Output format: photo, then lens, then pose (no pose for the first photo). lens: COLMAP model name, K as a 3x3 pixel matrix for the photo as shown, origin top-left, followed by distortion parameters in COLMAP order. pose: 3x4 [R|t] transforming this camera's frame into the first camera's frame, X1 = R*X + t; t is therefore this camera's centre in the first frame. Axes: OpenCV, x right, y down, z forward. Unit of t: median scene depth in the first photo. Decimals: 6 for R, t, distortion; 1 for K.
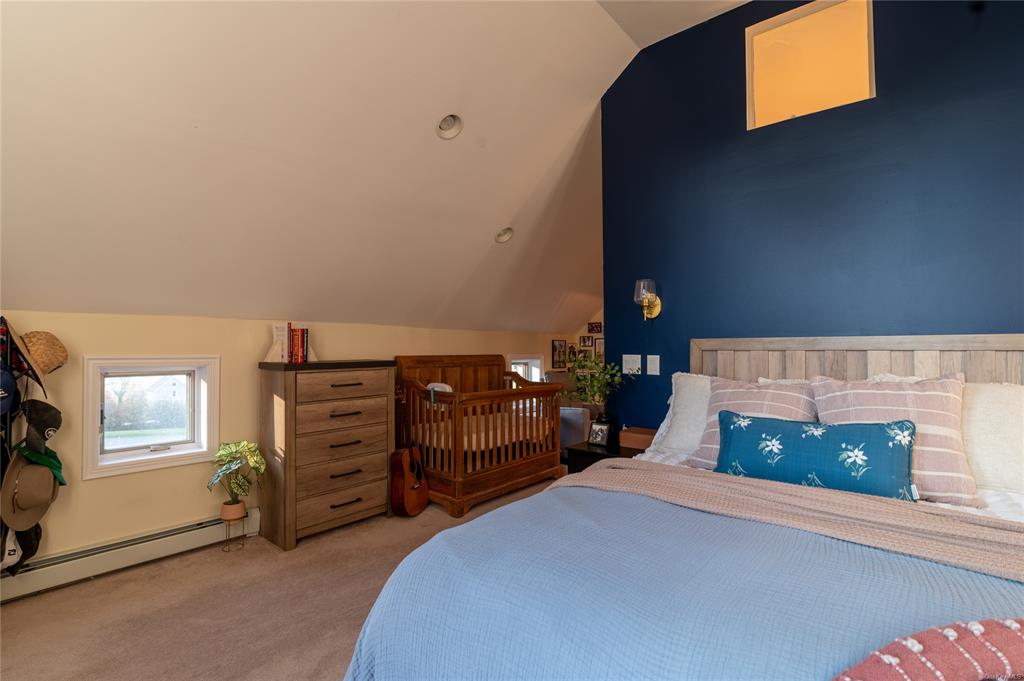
lens RADIAL K [[469.9, 0, 509.3], [0, 469.9, 342.7], [0, 0, 1]] dist [-0.016294, 0.001077]
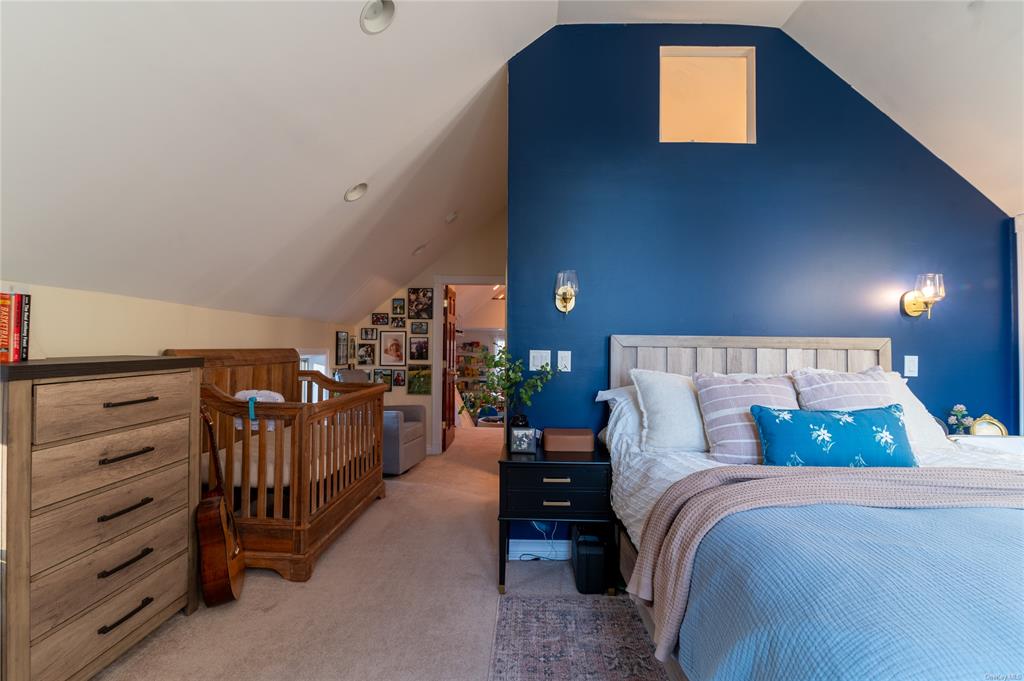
lens RADIAL K [[469.9, 0, 511.7], [0, 469.9, 341.9], [0, 0, 1]] dist [-0.016294, 0.001077]
pose [[0.781975, 0.016220, 0.623099, -0.327865], [-0.022484, 0.999745, 0.002192, 0.007870], [-0.622904, -0.015724, 0.782140, 0.283806]]
